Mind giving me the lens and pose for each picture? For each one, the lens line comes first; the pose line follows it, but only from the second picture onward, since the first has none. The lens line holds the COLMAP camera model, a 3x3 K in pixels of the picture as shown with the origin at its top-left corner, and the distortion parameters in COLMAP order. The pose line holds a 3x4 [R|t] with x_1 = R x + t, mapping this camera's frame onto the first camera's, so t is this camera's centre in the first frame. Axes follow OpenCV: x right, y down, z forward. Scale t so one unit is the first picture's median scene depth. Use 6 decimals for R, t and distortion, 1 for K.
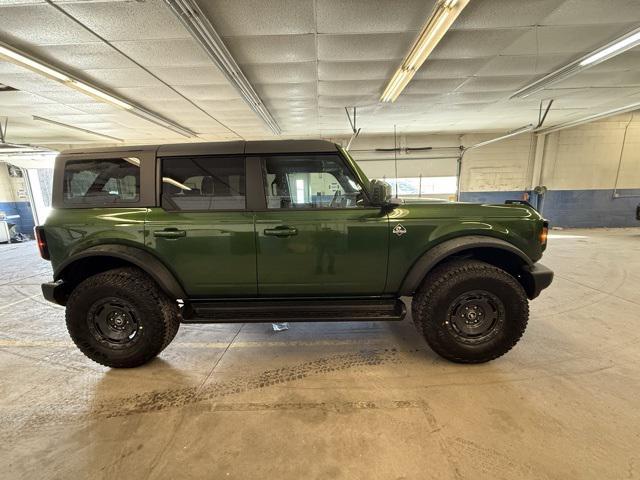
lens RADIAL K [[261.7, 0, 320.0], [0, 261.7, 240.0], [0, 0, 1]] dist [-0.002233, -0.000251]
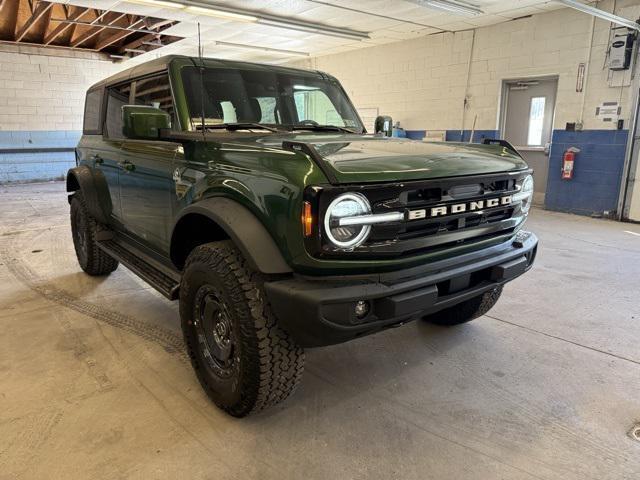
lens RADIAL K [[469.9, 0, 320.0], [0, 469.9, 240.0], [0, 0, 1]] dist [-0.010583, -0.005128]
pose [[0.621030, 0.197449, -0.758509, 1.484852], [-0.145505, 0.979970, 0.135966, -0.096244], [0.770162, 0.025928, 0.637321, 0.465346]]
